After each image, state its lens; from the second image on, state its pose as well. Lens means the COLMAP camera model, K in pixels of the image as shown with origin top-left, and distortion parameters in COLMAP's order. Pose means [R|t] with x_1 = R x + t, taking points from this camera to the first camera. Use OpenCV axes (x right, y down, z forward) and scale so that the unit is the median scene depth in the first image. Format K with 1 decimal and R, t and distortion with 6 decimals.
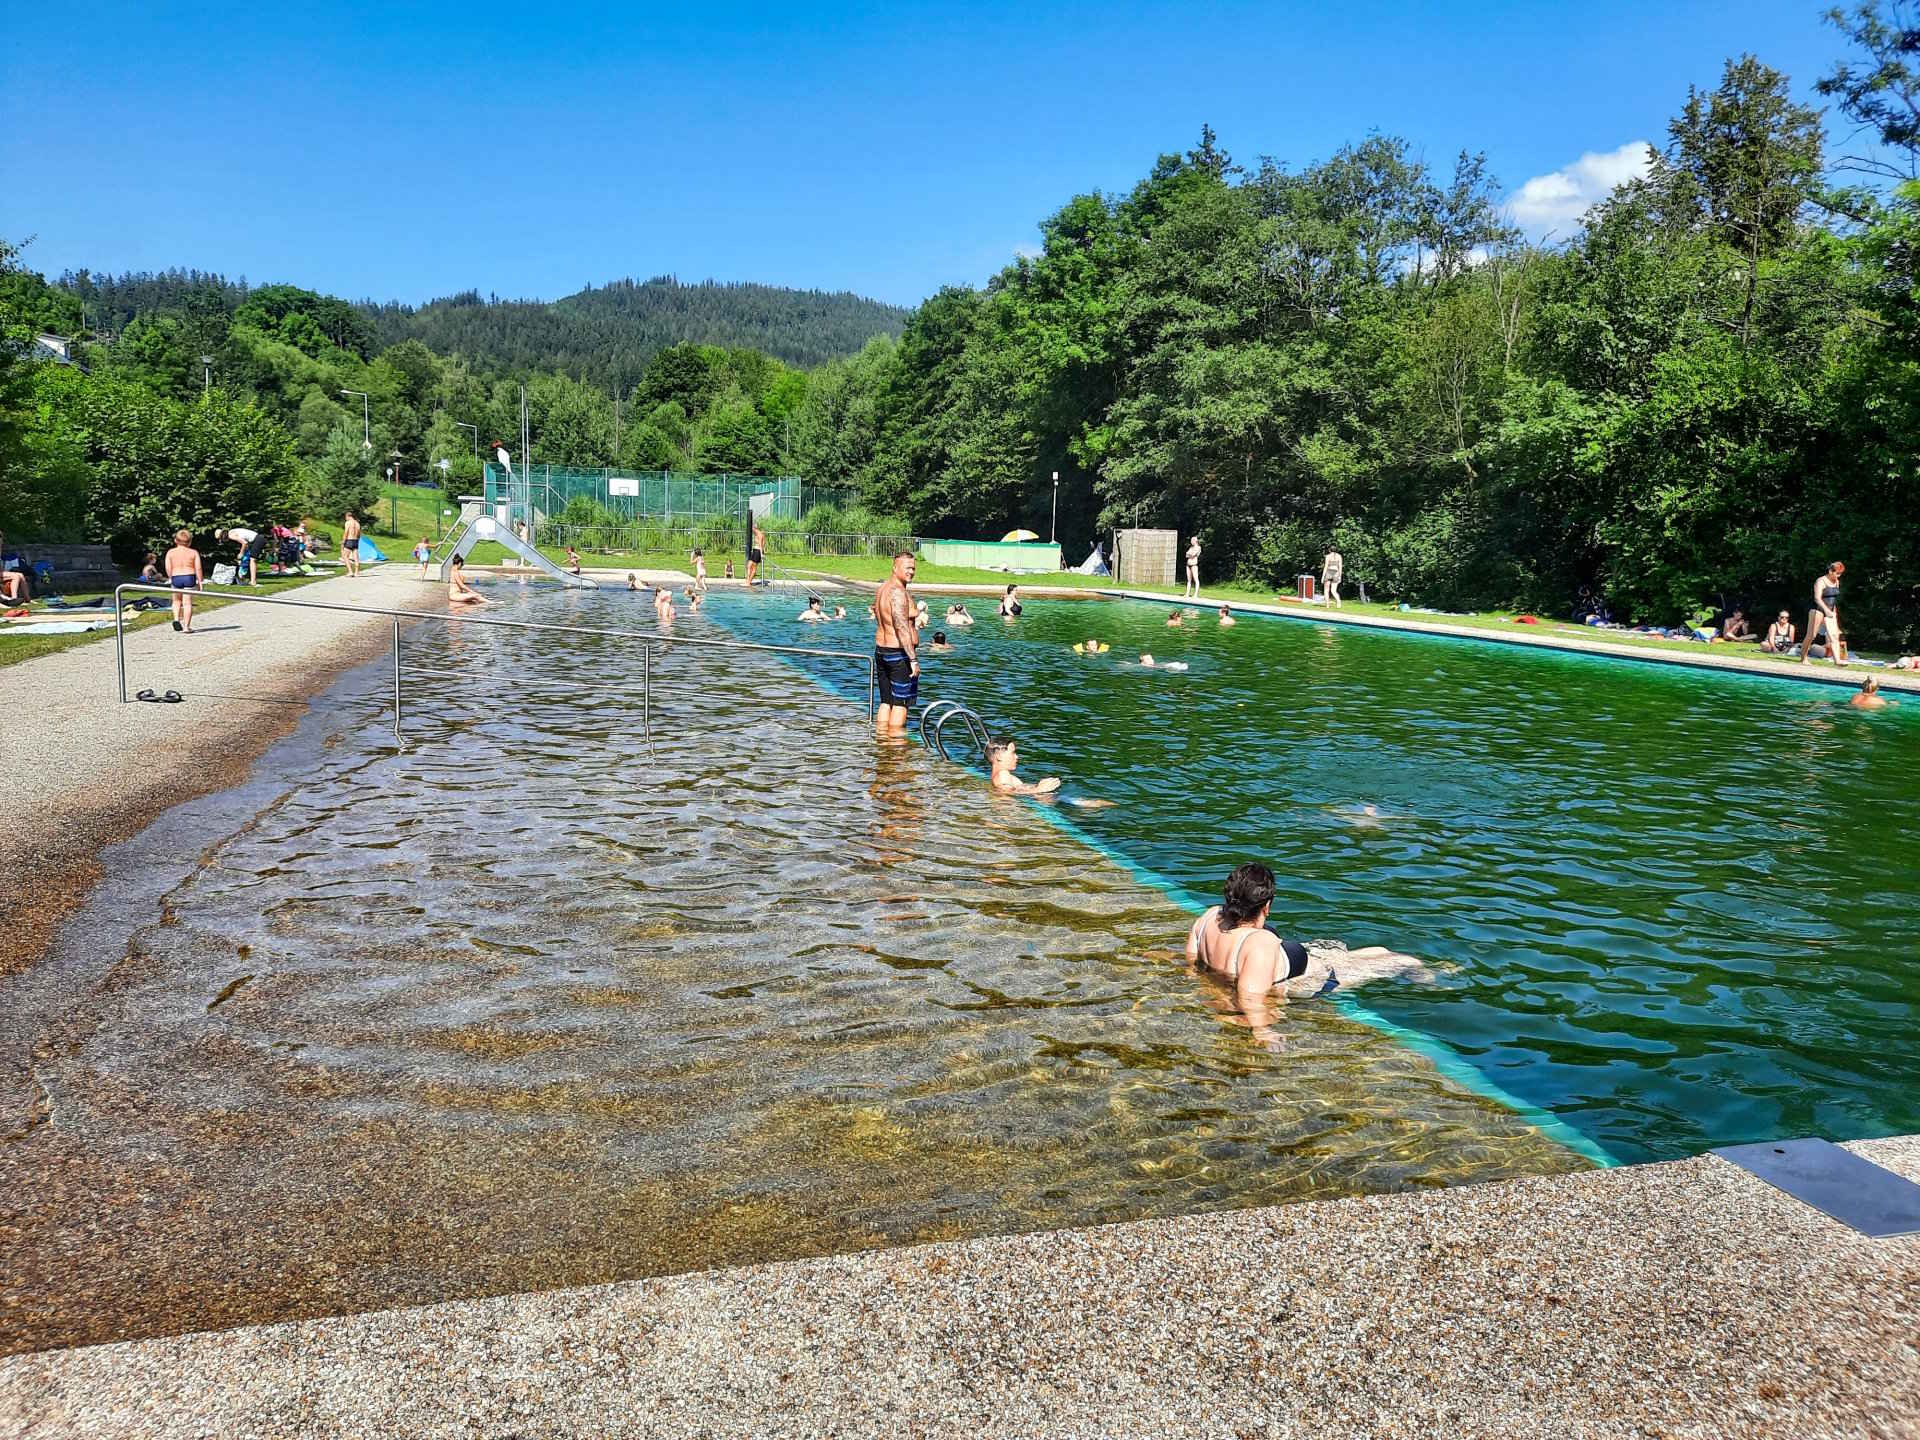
lens RADIAL K [[1395.1, 0, 973.1], [0, 1395.1, 728.0], [0, 0, 1]] dist [0.043720, -0.044830]
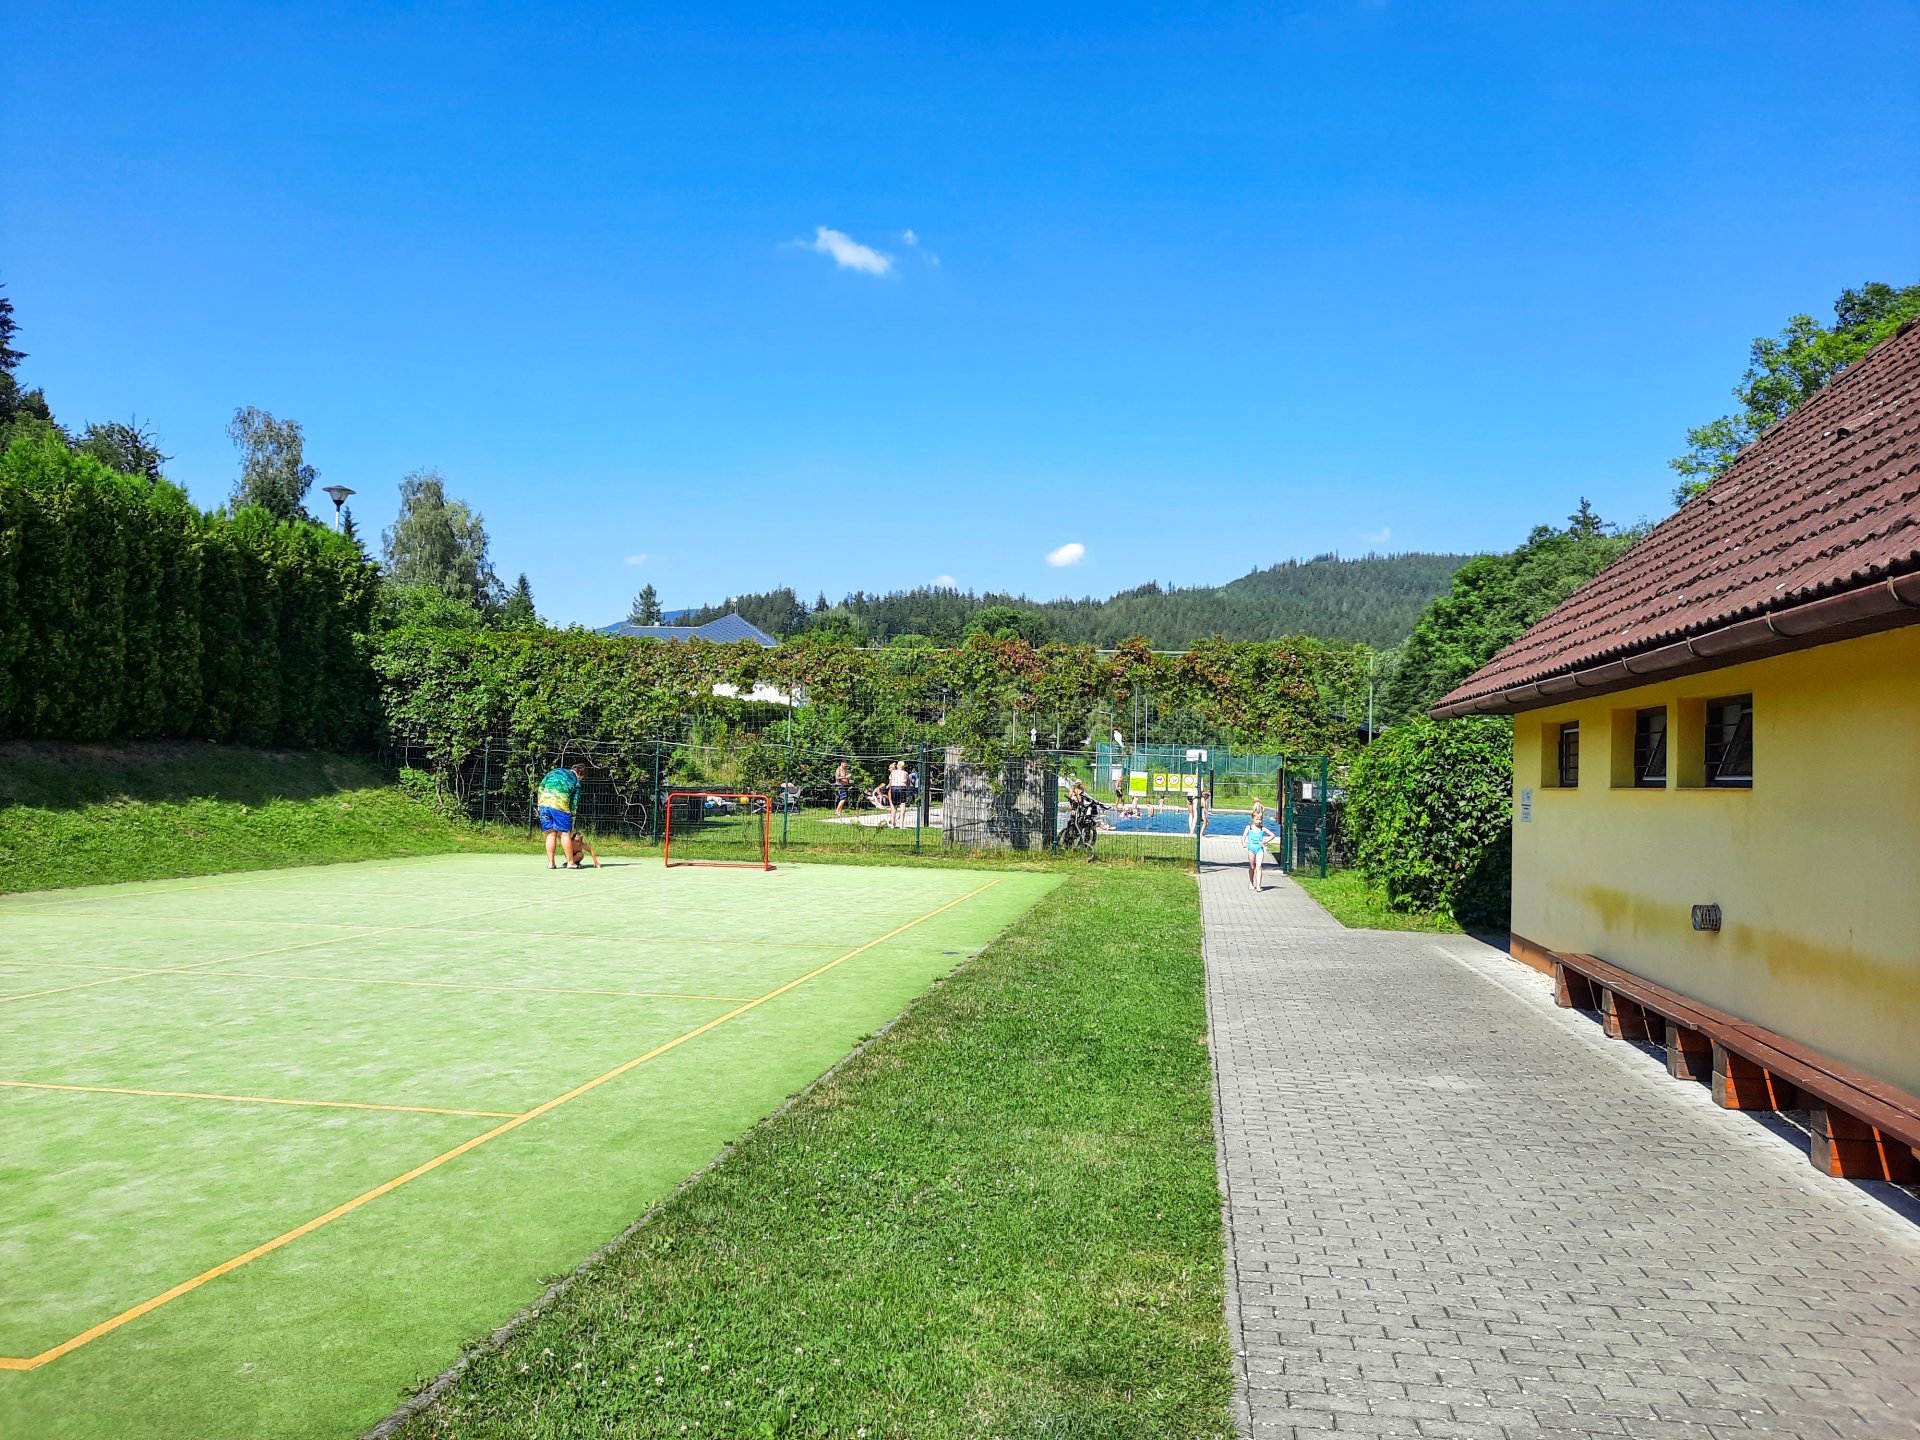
lens RADIAL K [[1395.1, 0, 958.3], [0, 1395.1, 713.1], [0, 0, 1]] dist [0.043720, -0.044830]
pose [[0.889403, -0.029828, -0.456151, 0.257052], [-0.060146, 0.981558, -0.181457, 0.078735], [0.453151, 0.188824, 0.871206, -0.487588]]
